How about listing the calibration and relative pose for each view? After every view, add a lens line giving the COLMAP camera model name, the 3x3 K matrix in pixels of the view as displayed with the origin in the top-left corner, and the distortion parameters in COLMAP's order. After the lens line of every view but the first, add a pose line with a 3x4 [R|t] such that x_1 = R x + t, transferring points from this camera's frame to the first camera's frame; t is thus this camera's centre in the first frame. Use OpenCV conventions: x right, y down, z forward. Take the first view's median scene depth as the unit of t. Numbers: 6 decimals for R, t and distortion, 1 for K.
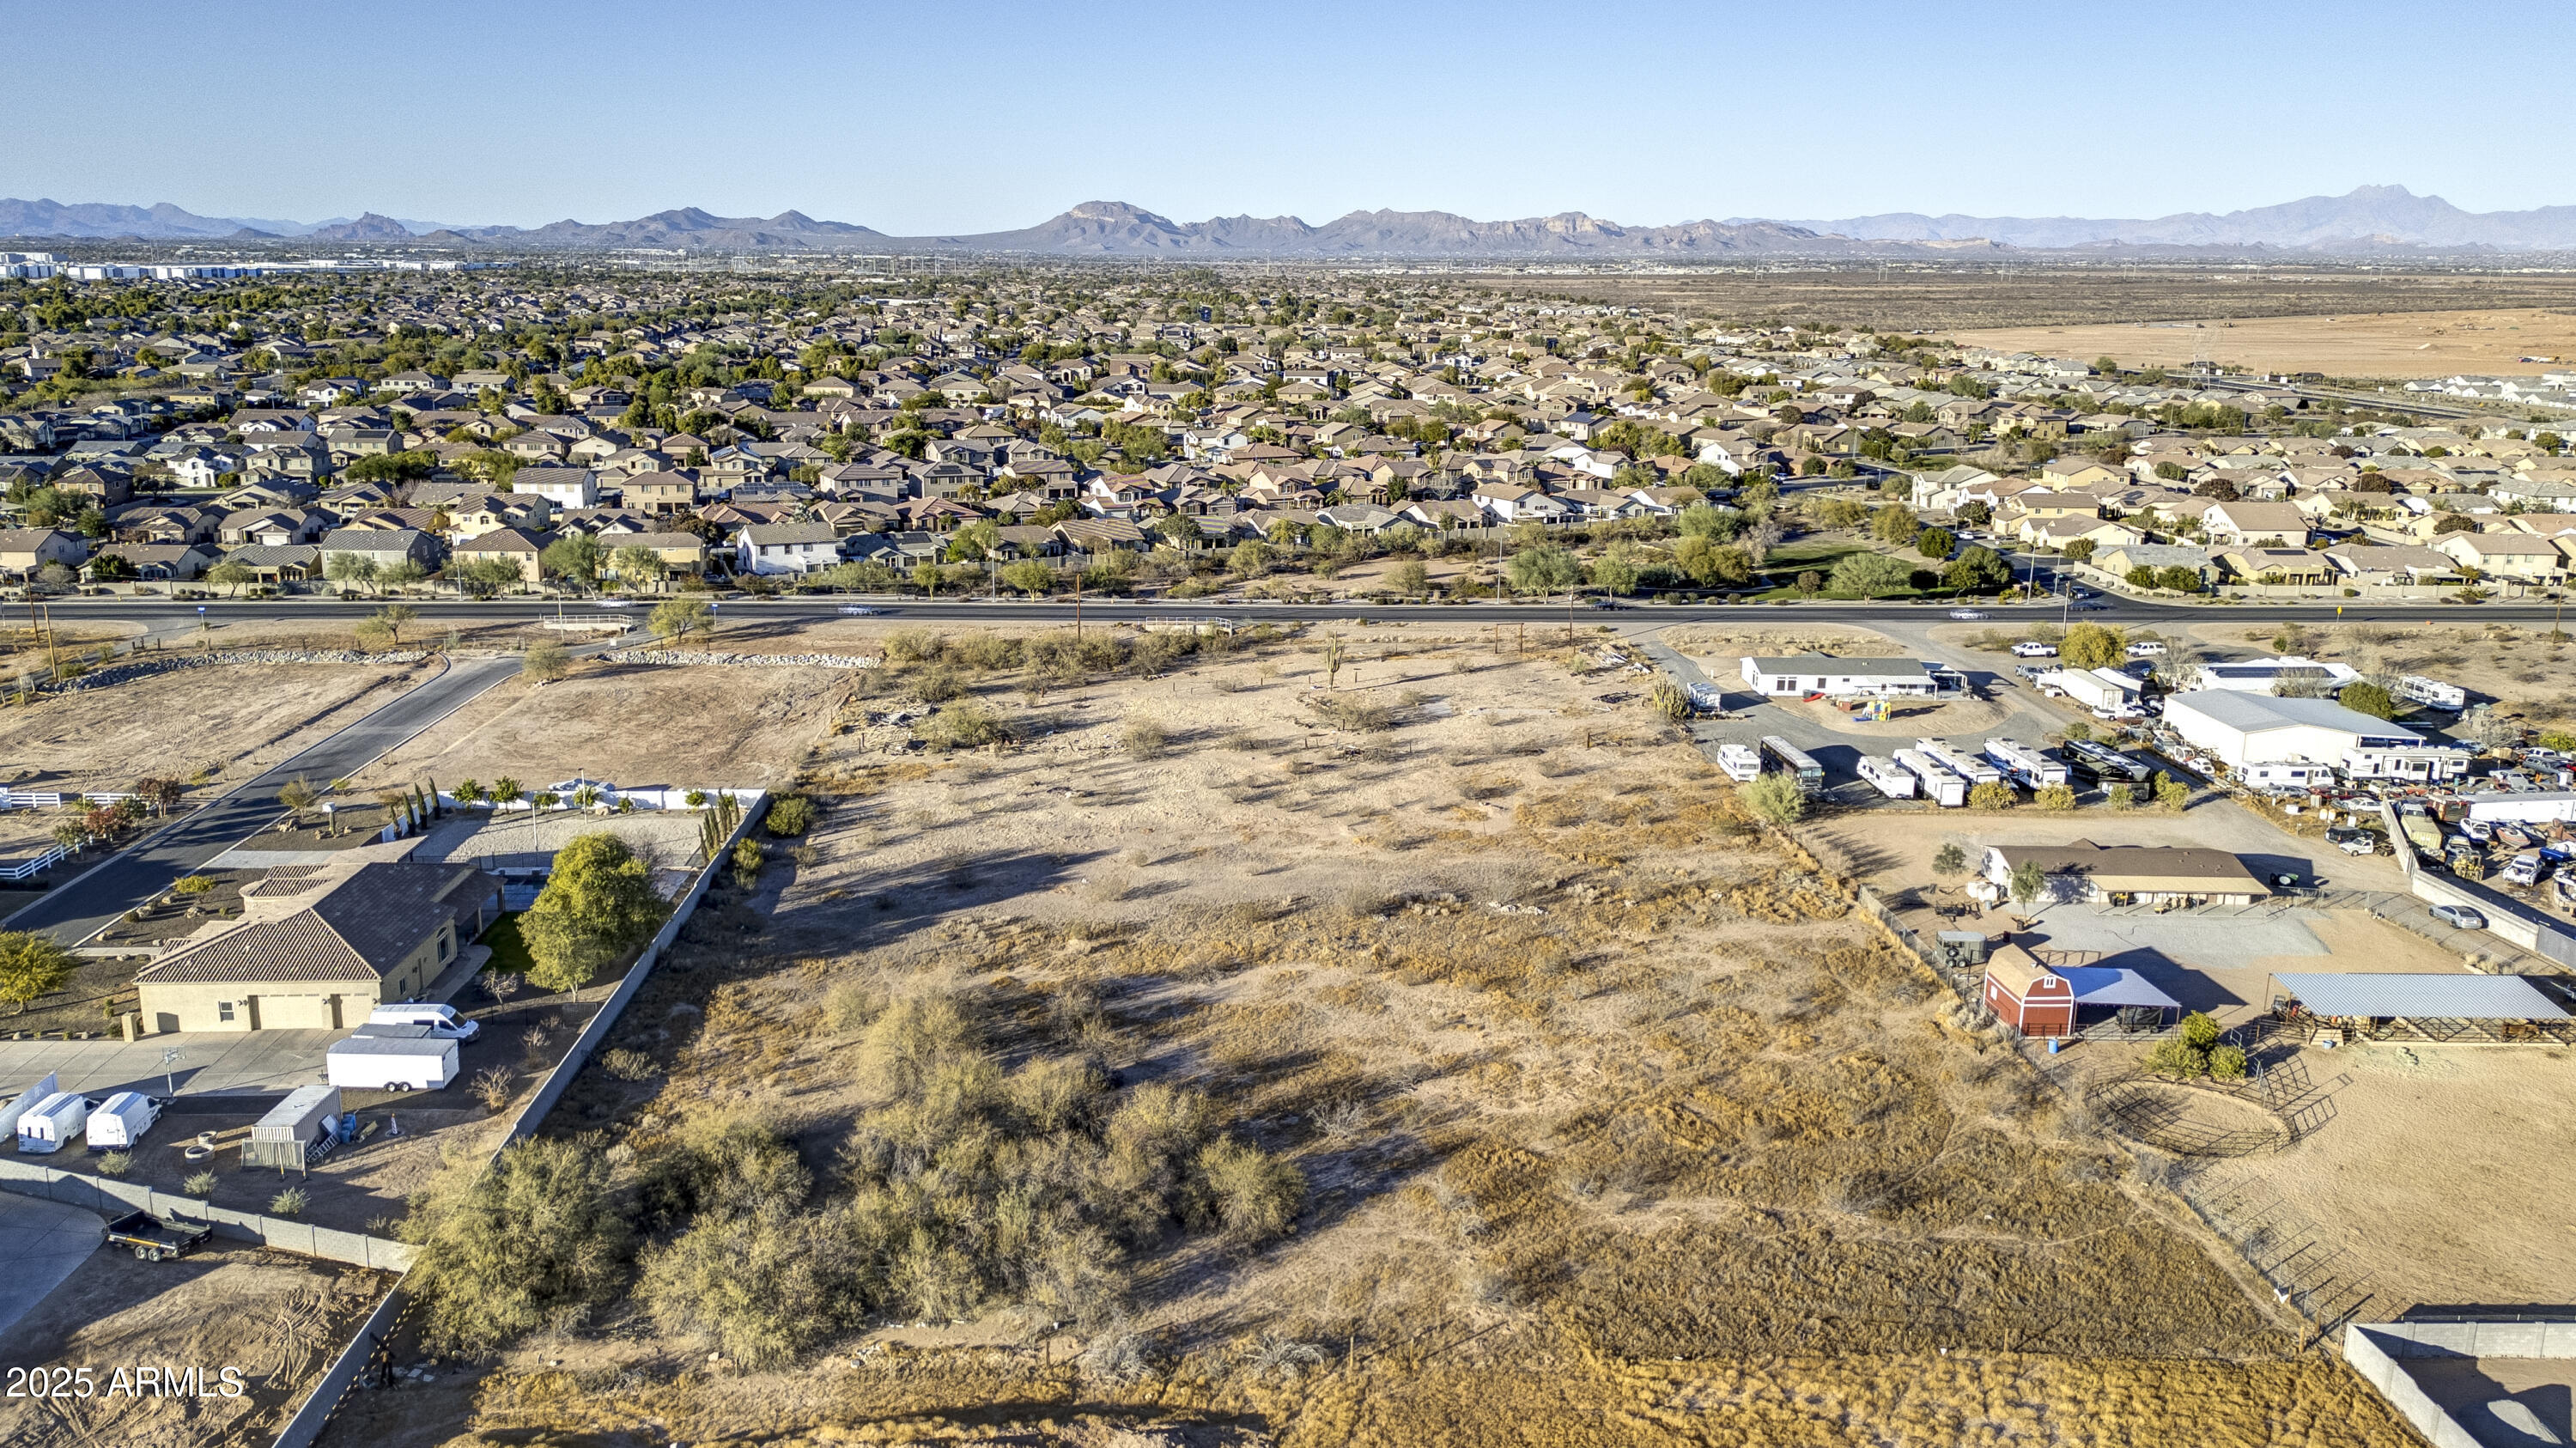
lens RADIAL K [[1897.6, 0, 1275.4], [0, 1897.6, 731.0], [0, 0, 1]] dist [0.051654, -0.030754]
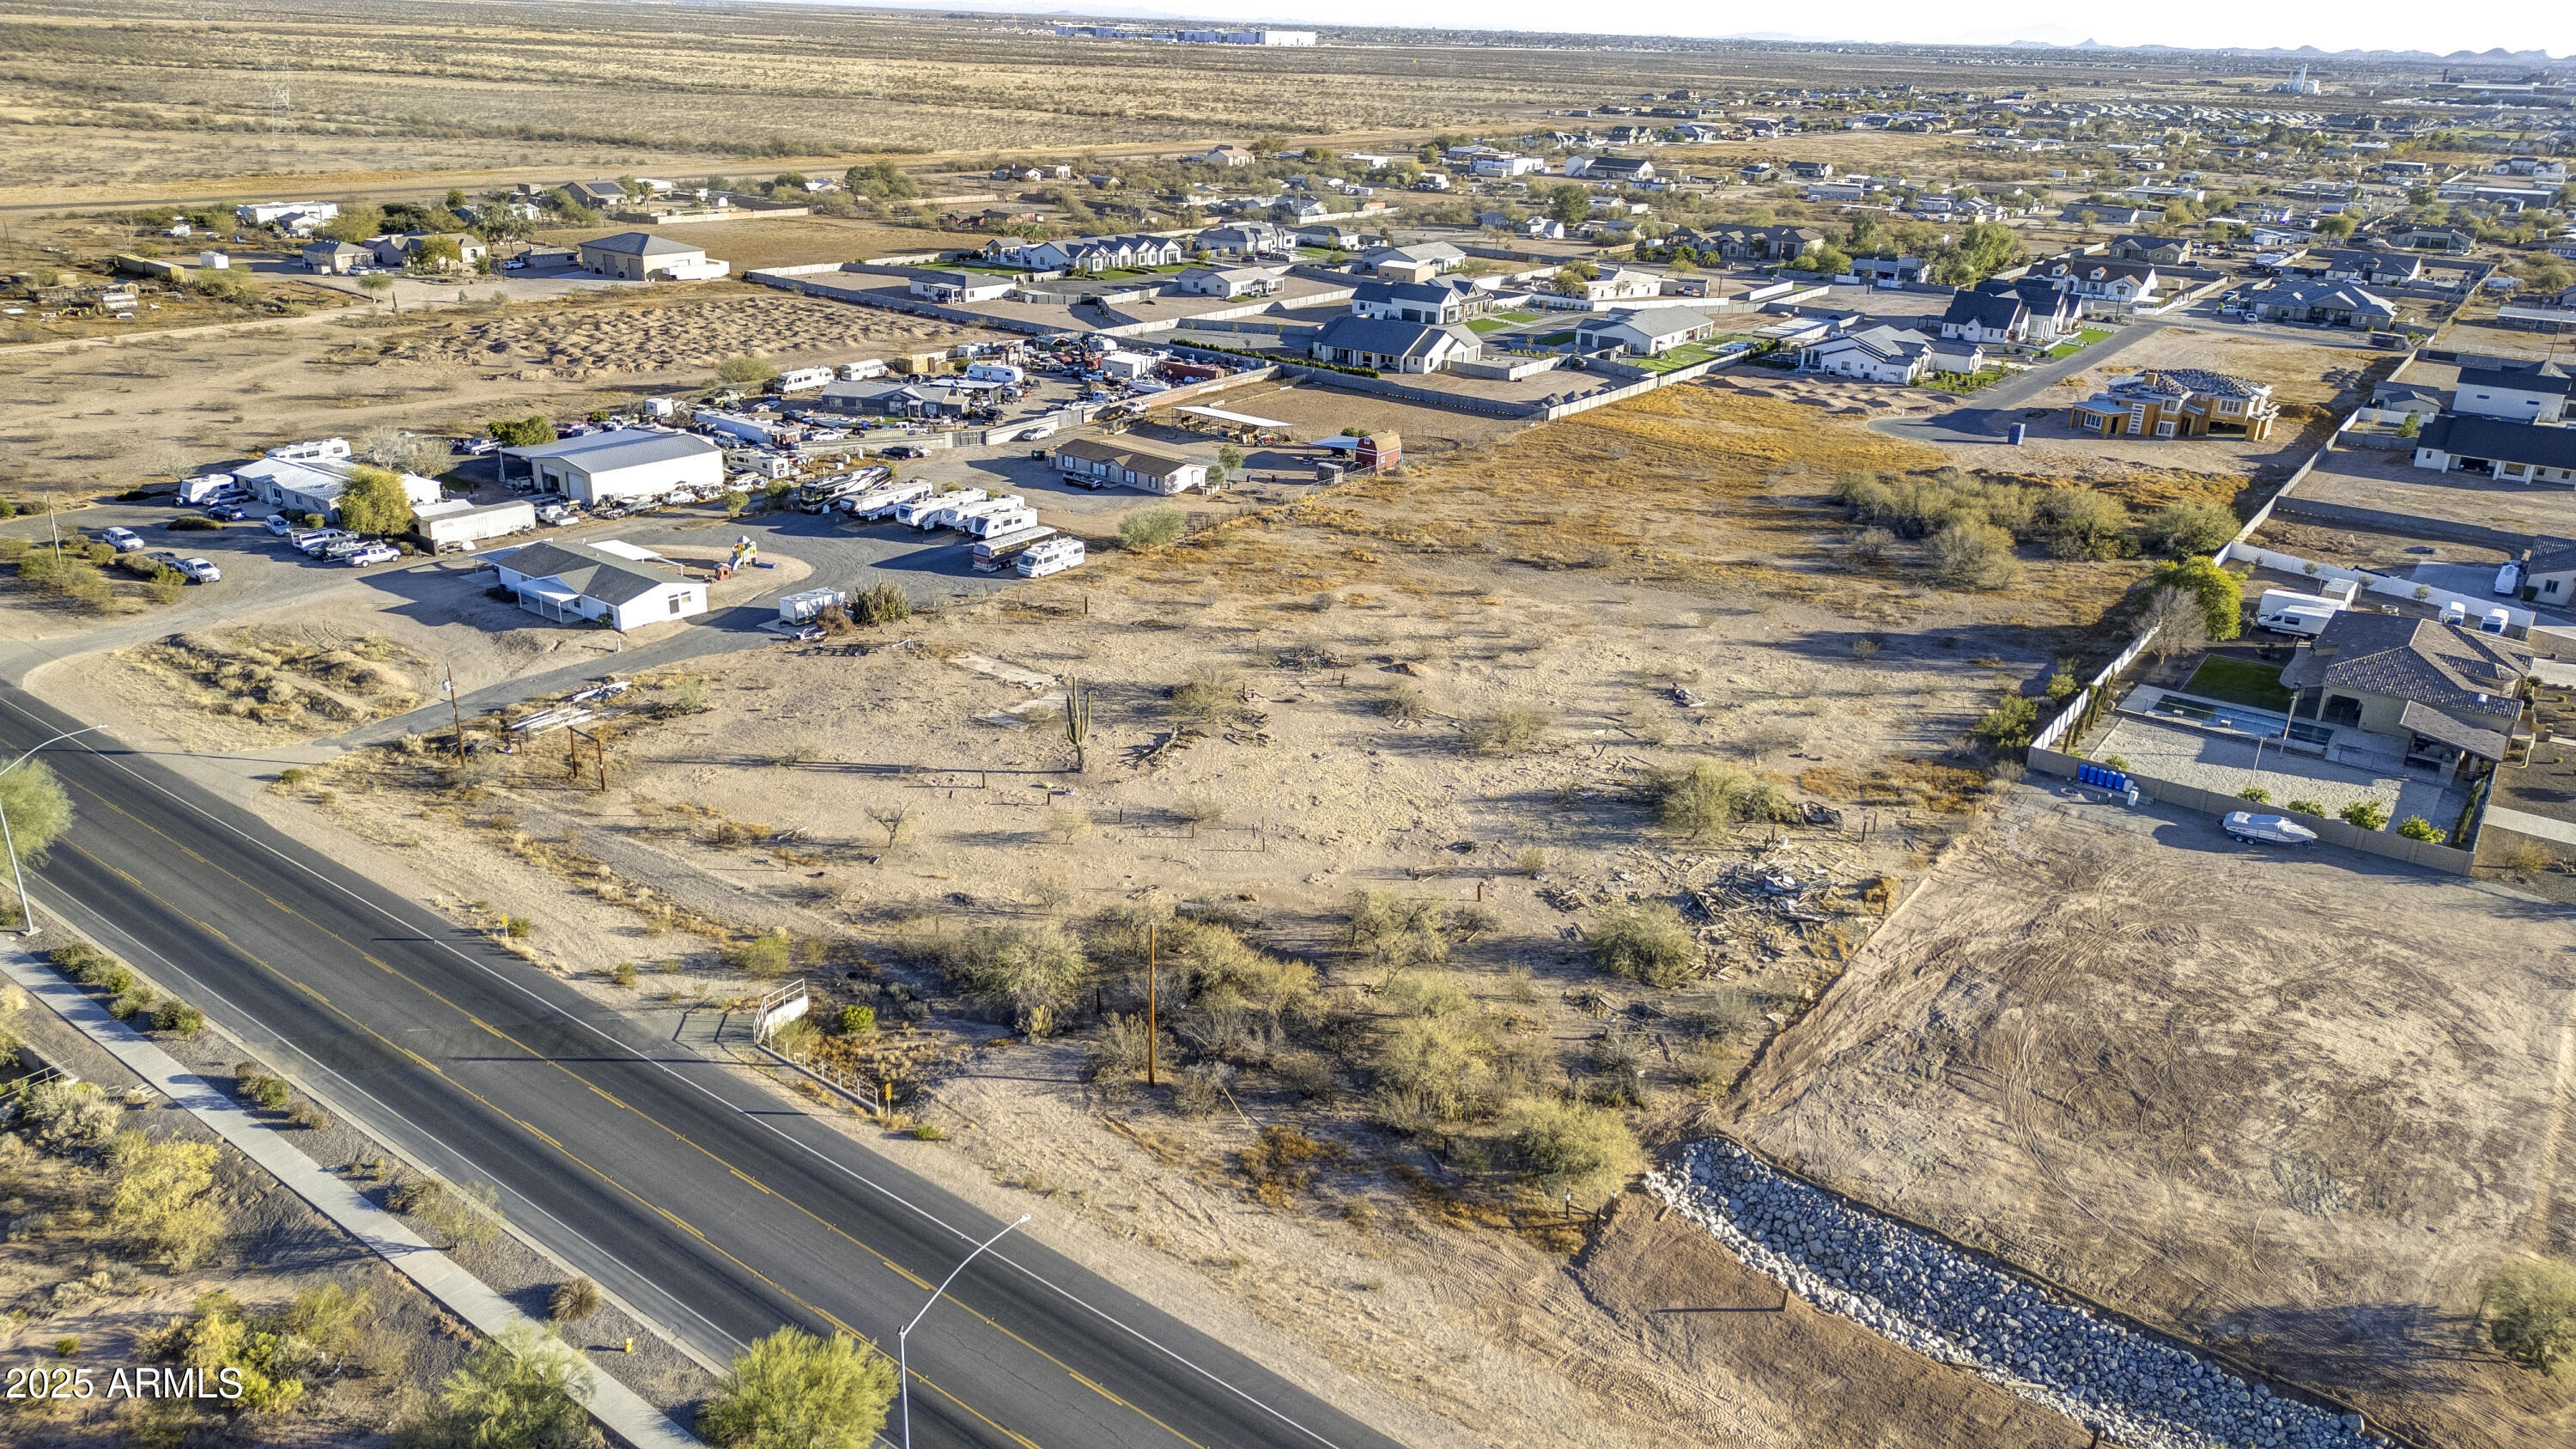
lens RADIAL K [[1830.9, 0, 1263.5], [0, 1830.9, 699.8], [0, 0, 1]] dist [0.069693, -0.067133]
pose [[-0.770789, -0.255577, 0.583580, -0.497299], [0.112436, 0.847058, 0.519471, -0.473142], [-0.627091, 0.466018, -0.624167, 1.783258]]
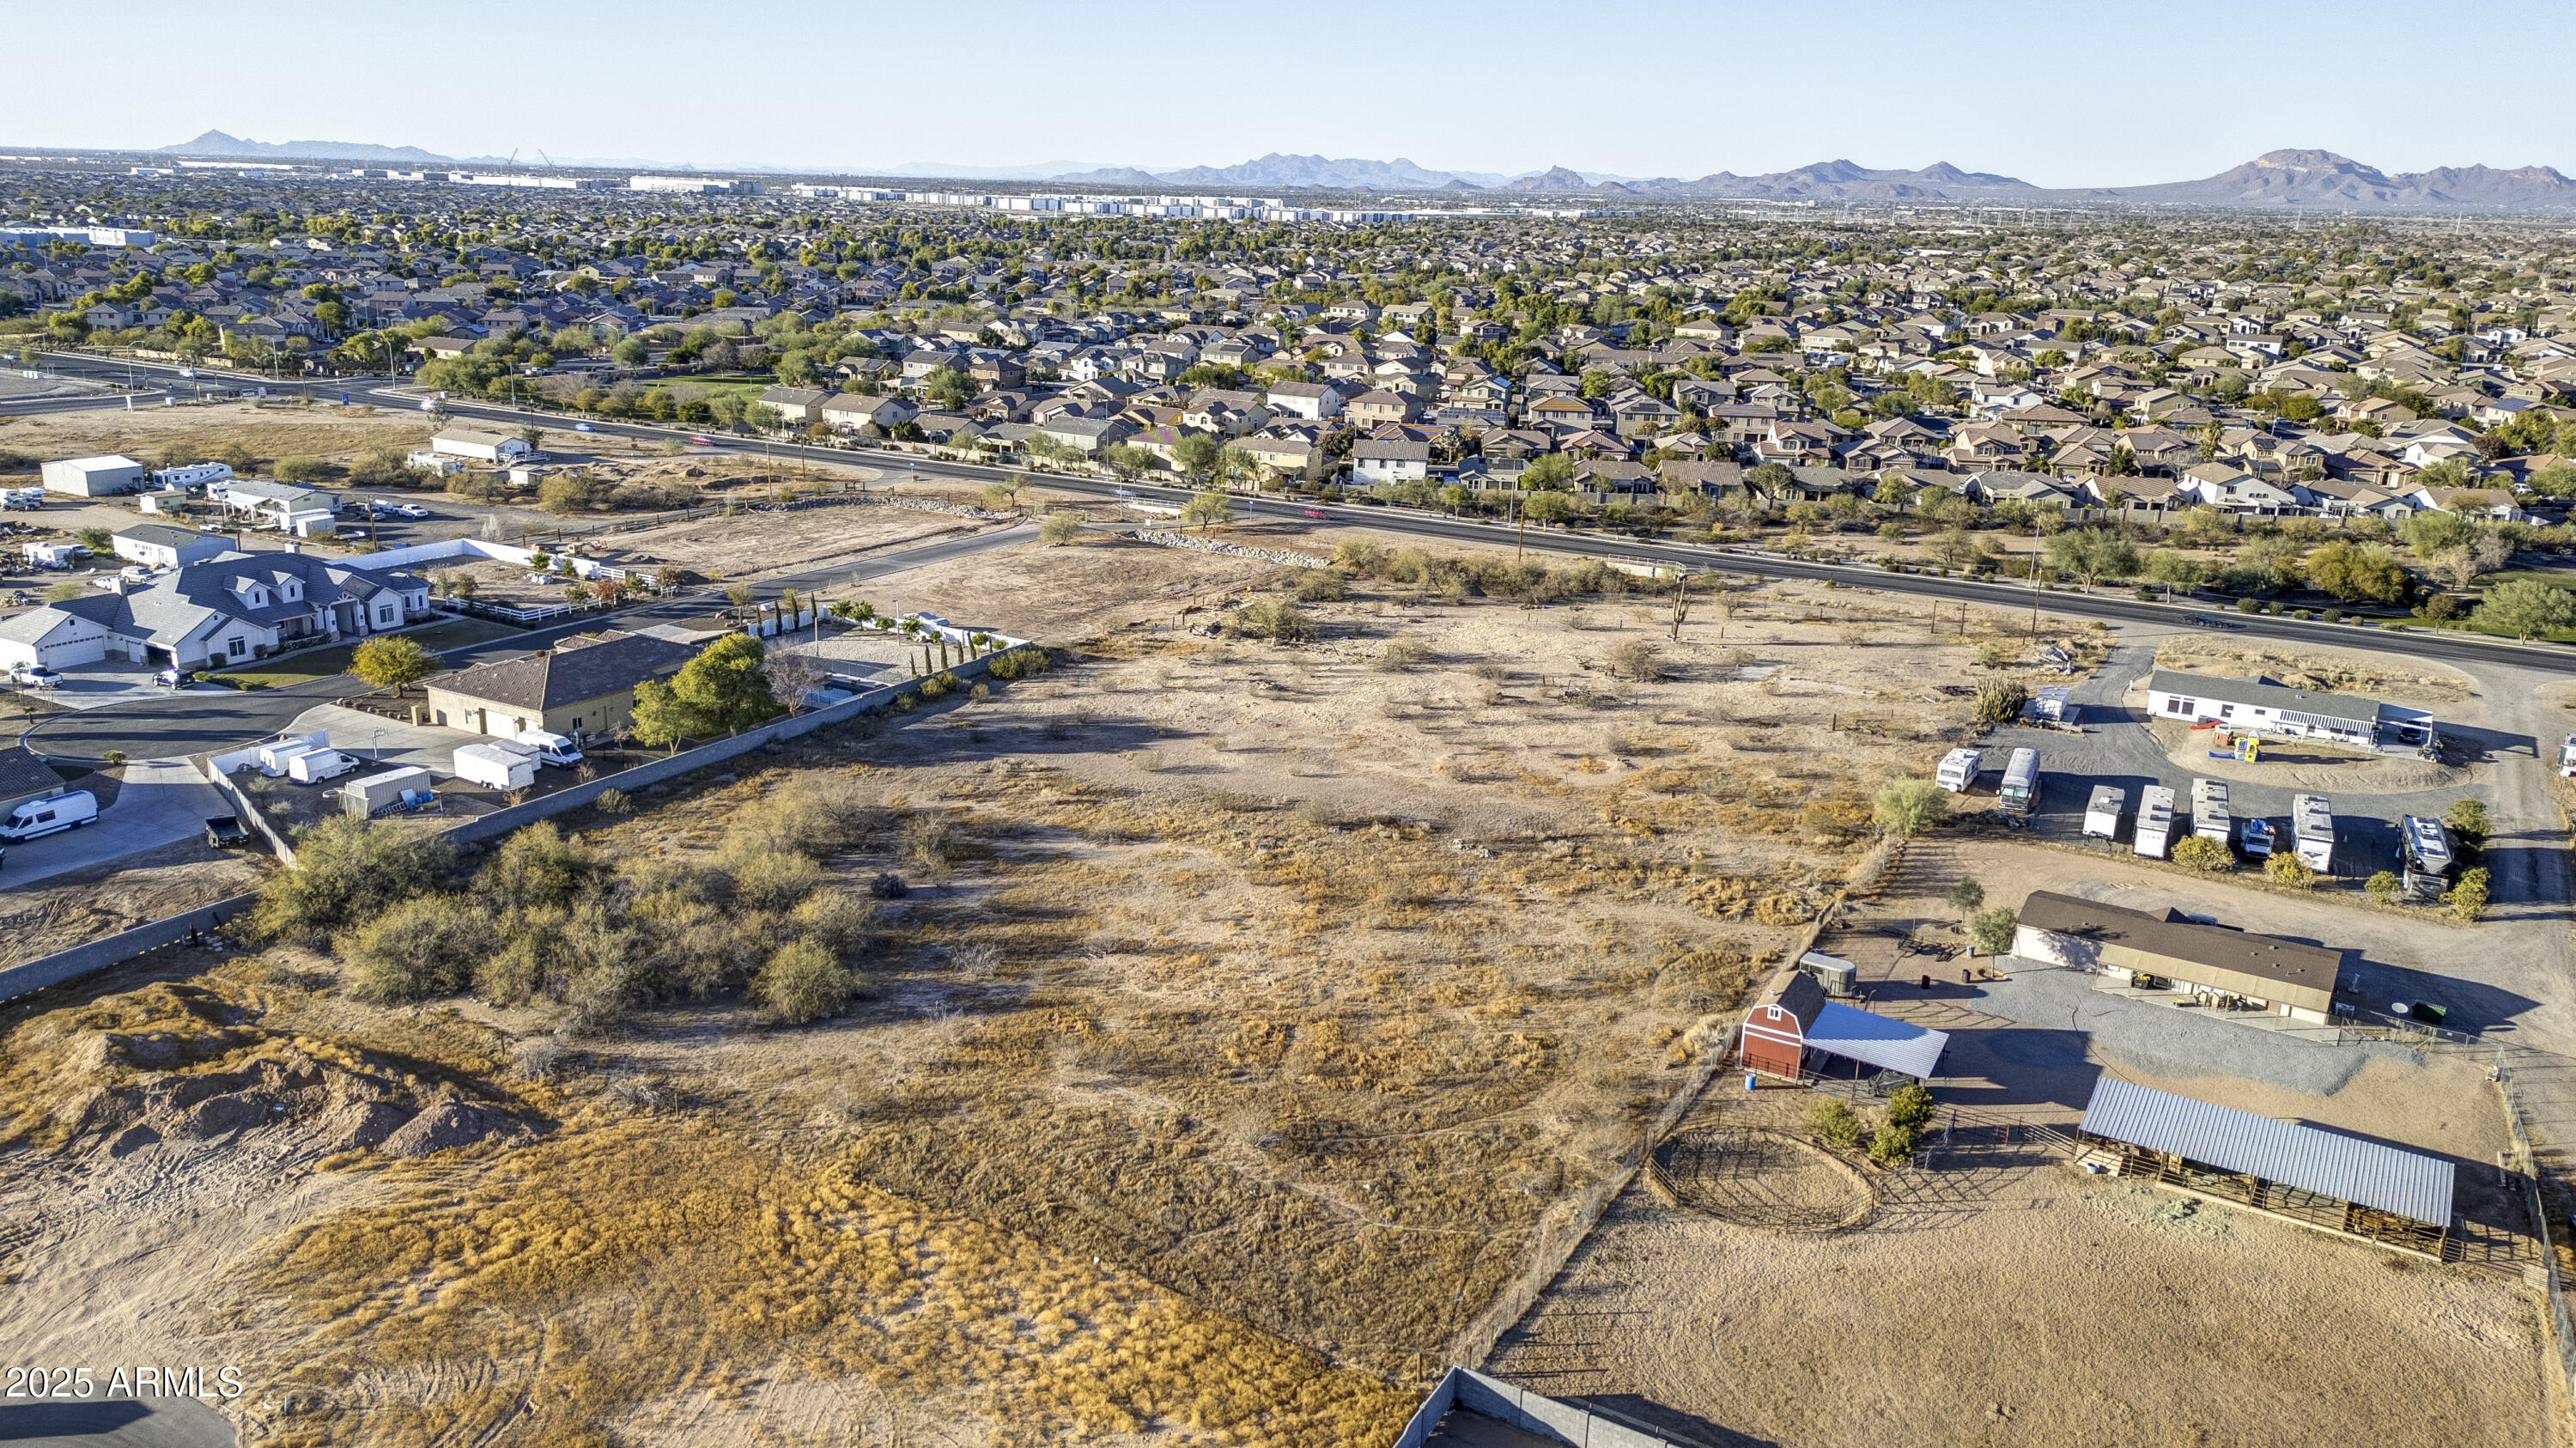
lens RADIAL K [[1830.8, 0, 1281.4], [0, 1830.8, 753.4], [0, 0, 1]] dist [0.069693, -0.067133]
pose [[0.845439, 0.168277, -0.506868, 0.463908], [-0.145944, 0.985735, 0.083829, -0.018936], [0.513744, 0.003102, 0.857938, 0.114253]]
